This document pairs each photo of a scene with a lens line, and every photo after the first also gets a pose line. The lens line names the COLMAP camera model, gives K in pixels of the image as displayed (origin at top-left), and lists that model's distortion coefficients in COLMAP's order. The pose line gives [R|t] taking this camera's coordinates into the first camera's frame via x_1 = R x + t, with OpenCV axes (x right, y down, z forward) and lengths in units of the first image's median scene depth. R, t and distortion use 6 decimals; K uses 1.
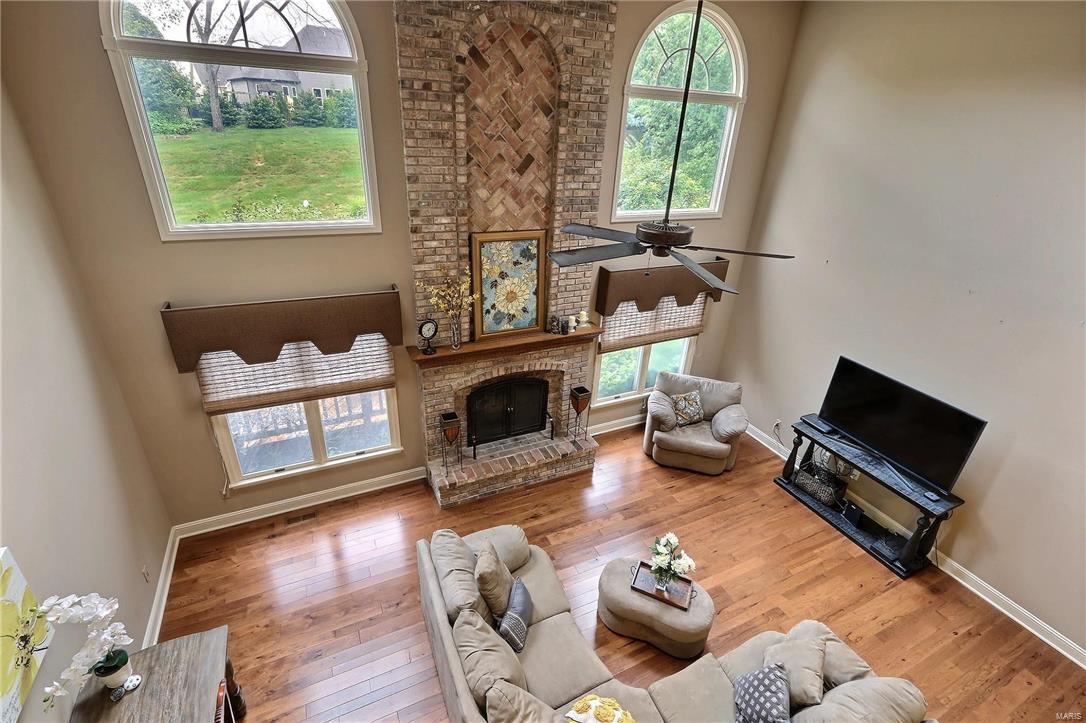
lens RADIAL K [[495.8, 0, 536.0], [0, 495.8, 371.5], [0, 0, 1]] dist [0.007231, -0.003635]
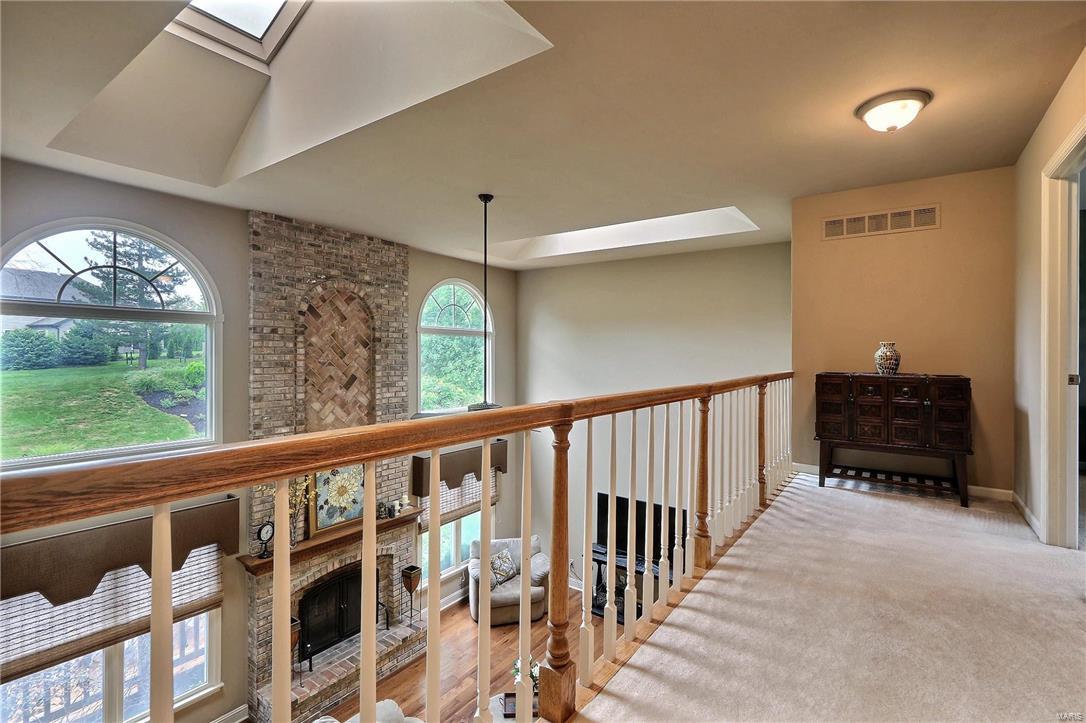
lens RADIAL K [[495.8, 0, 543.4], [0, 495.8, 353.5], [0, 0, 1]] dist [0.007231, -0.003635]
pose [[0.877653, -0.041826, 0.477469, -0.185165], [0.248540, 0.891501, -0.378754, 0.119659], [-0.409822, 0.451085, 0.792823, -0.239527]]
